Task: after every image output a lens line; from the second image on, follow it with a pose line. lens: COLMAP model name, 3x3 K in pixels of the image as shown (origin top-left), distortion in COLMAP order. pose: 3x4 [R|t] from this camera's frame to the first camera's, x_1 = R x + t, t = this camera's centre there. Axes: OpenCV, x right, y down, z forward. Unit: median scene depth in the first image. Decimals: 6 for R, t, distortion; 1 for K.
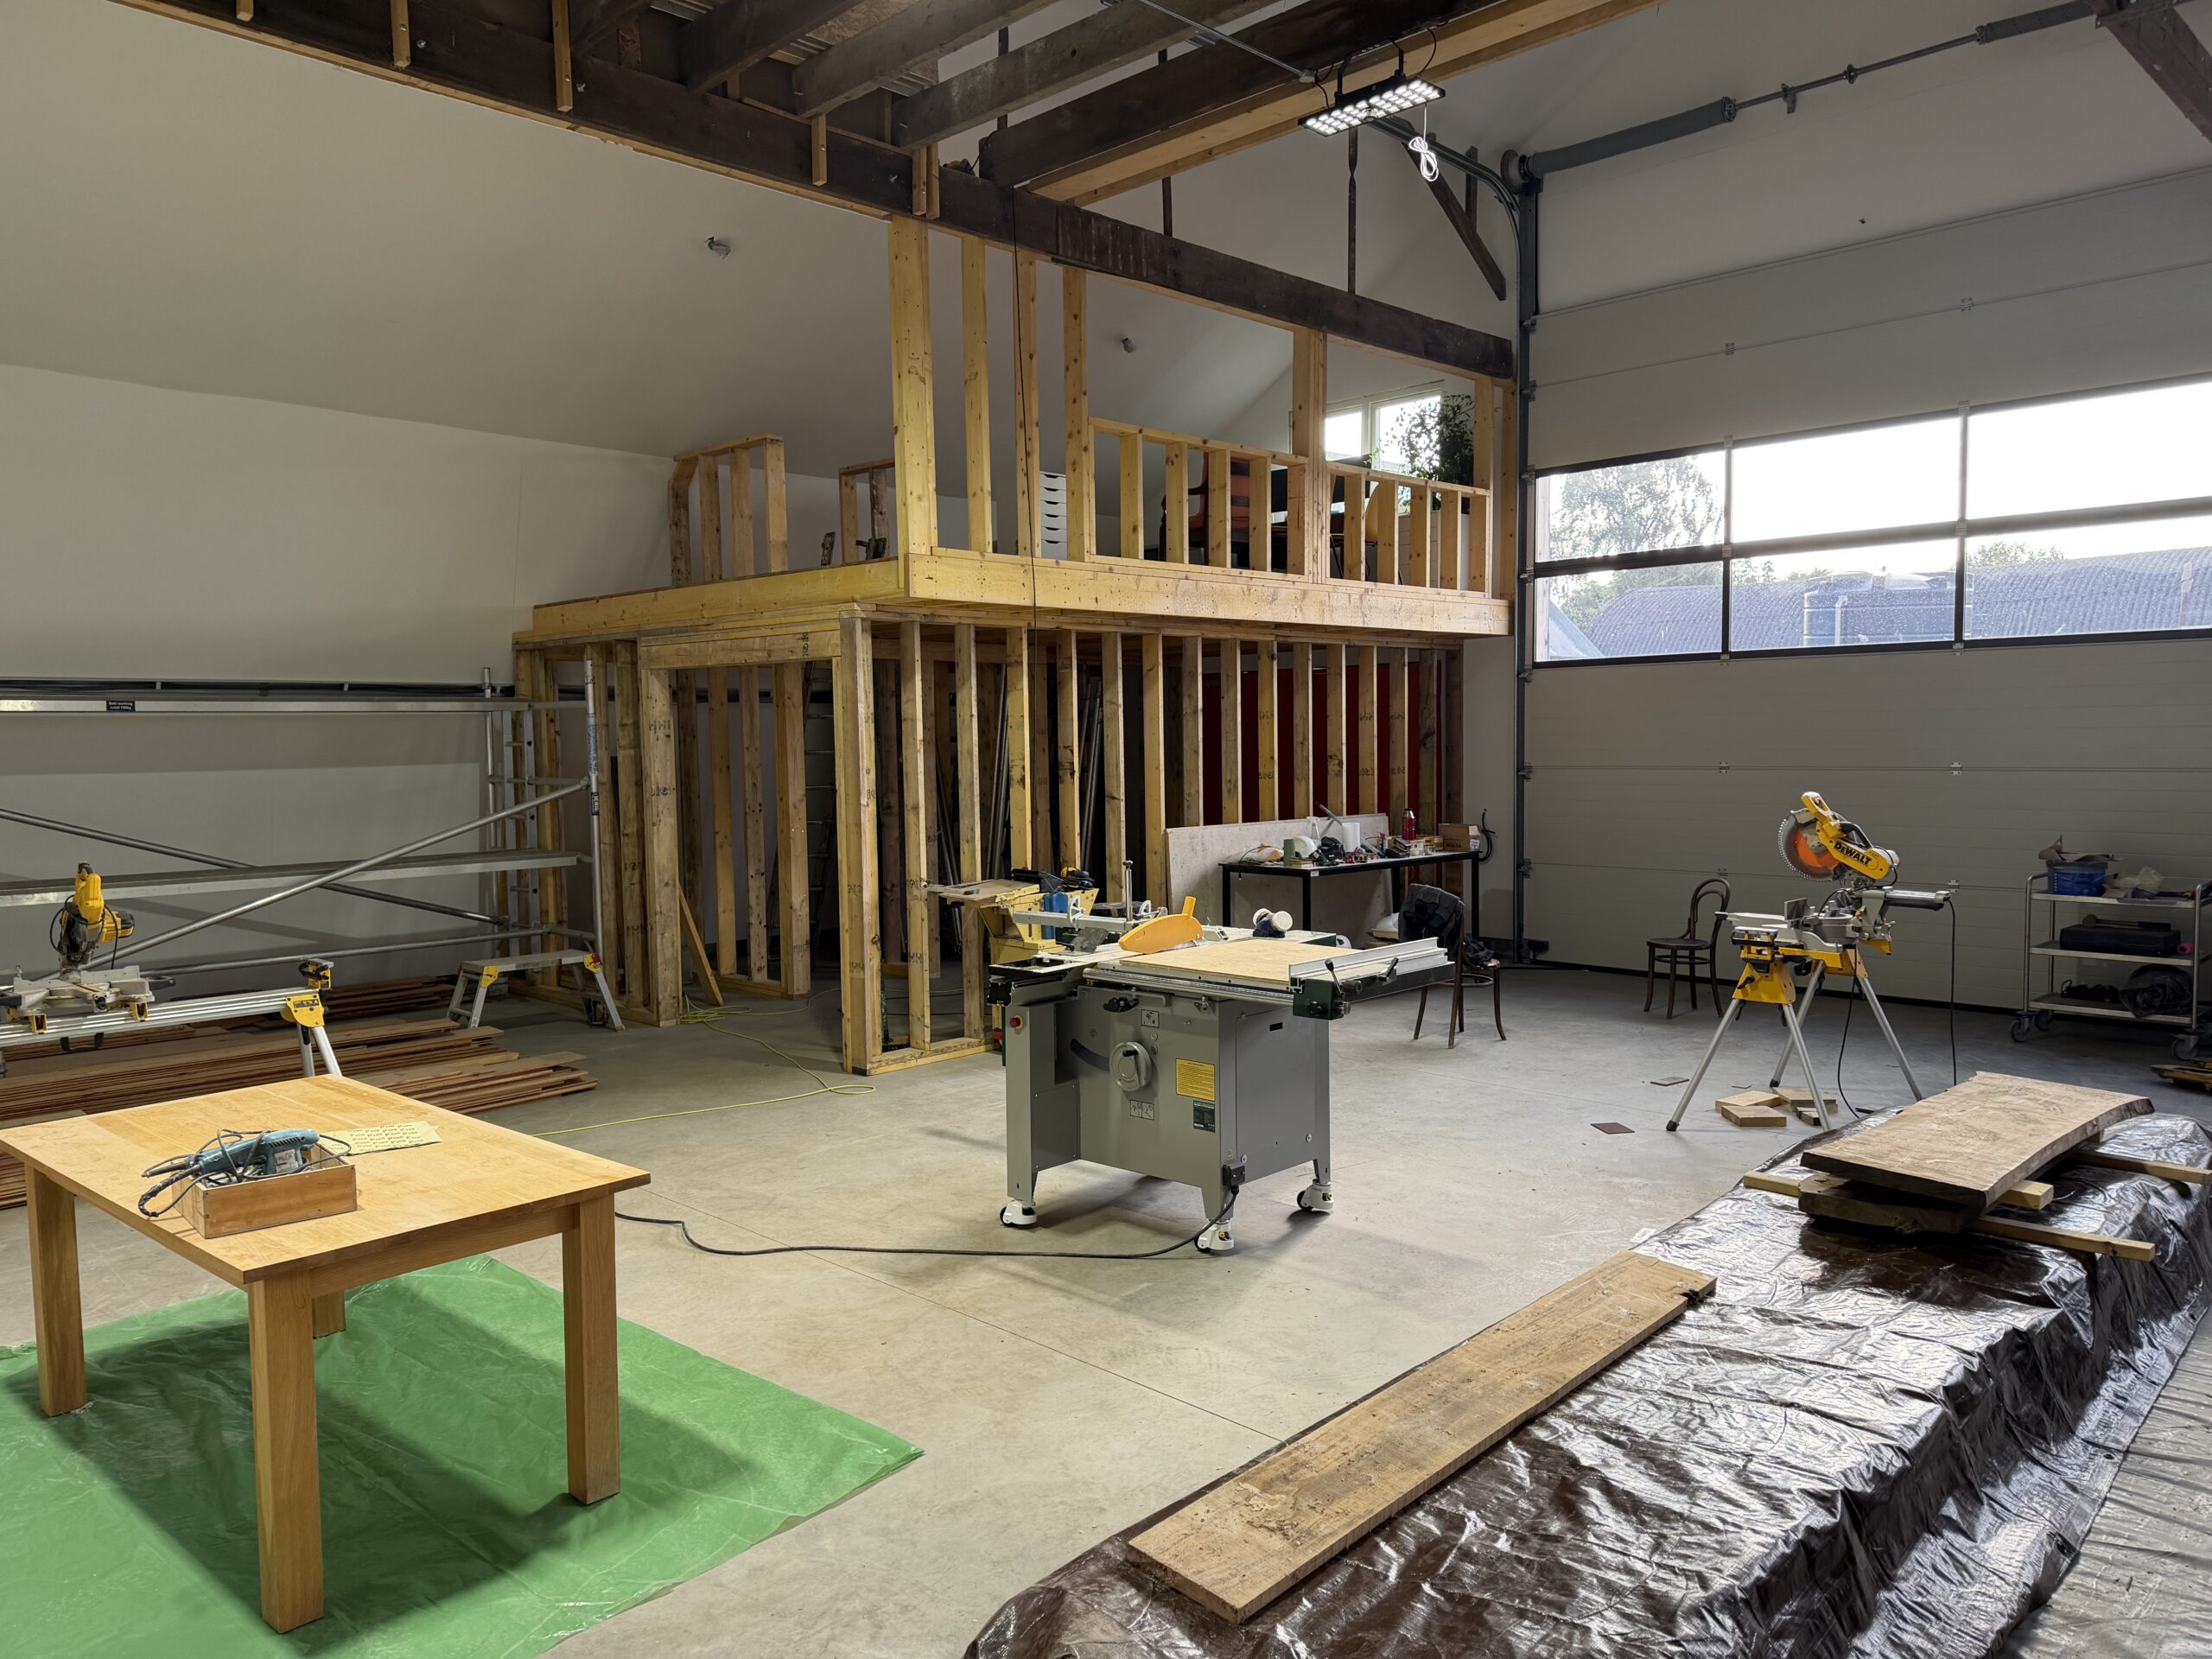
lens RADIAL K [[1565.4, 0, 1109.9], [0, 1565.4, 834.8], [0, 0, 1]] dist [0.011407, -0.000691]
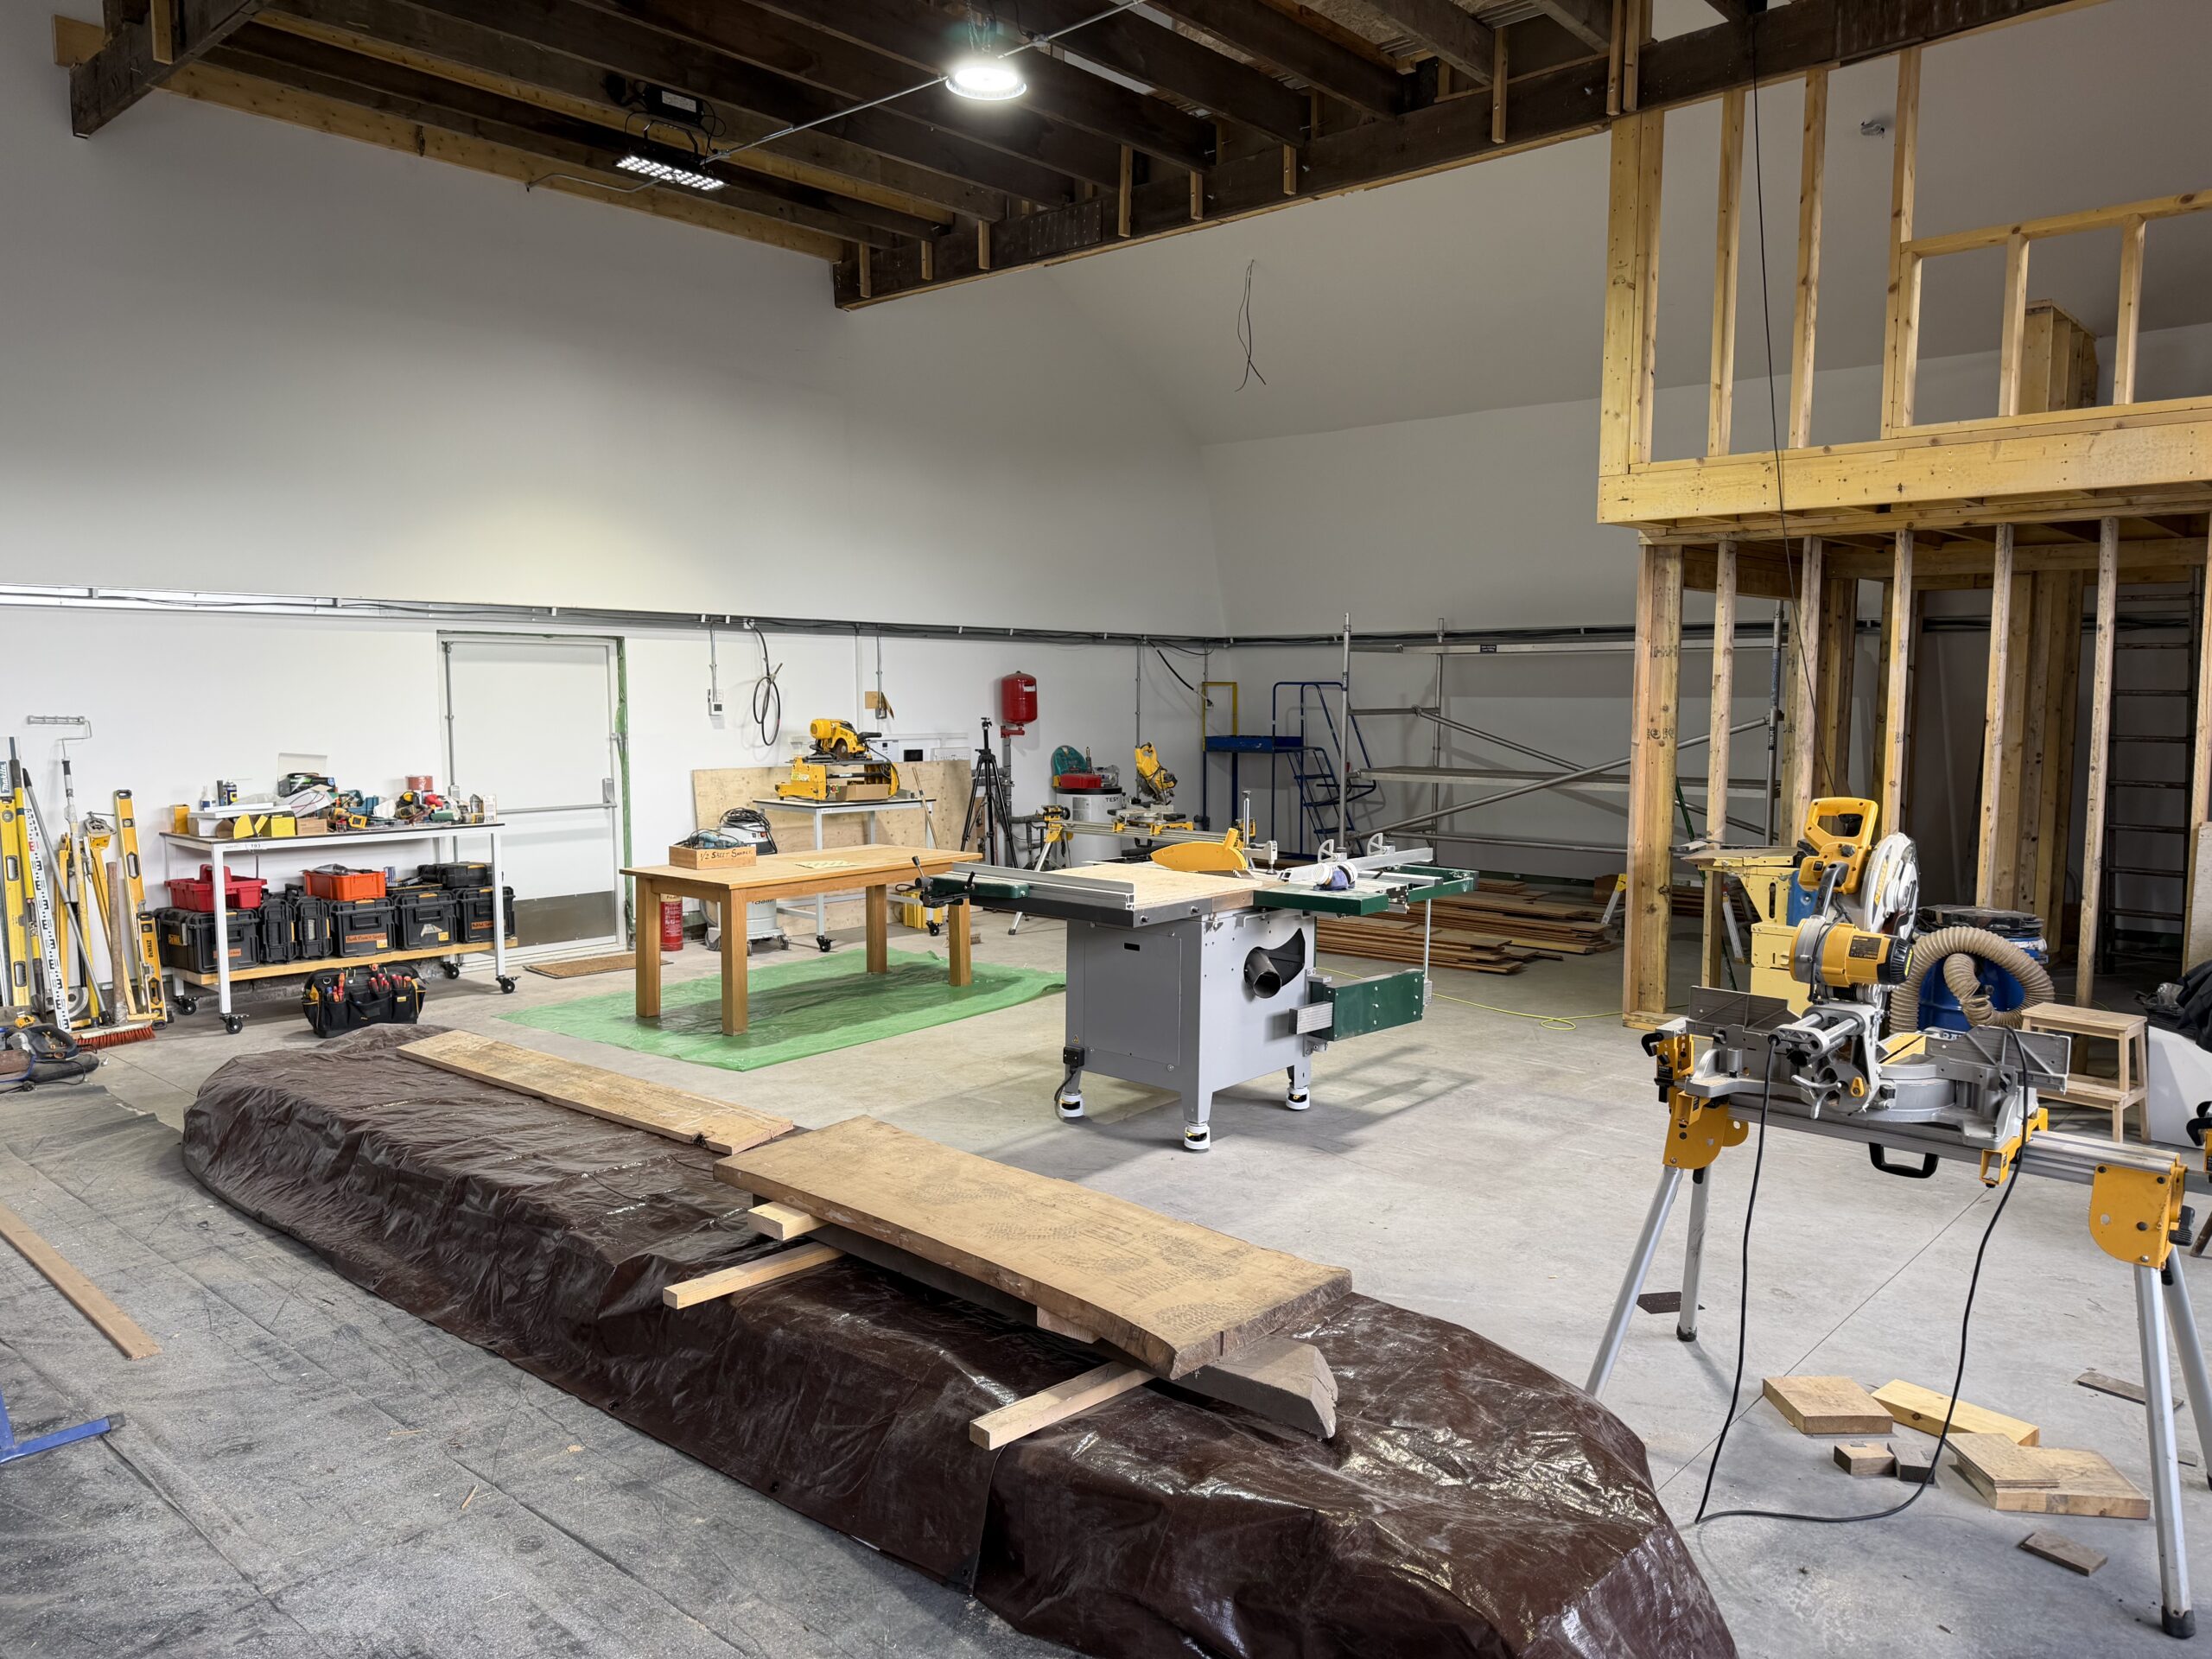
lens RADIAL K [[1565.4, 0, 1099.8], [0, 1565.4, 825.1], [0, 0, 1]] dist [0.011407, -0.000691]
pose [[0.017039, 0.099202, -0.994921, 0.781290], [-0.067630, 0.992901, 0.097842, -0.039802], [0.997565, 0.065619, 0.023627, 0.644119]]
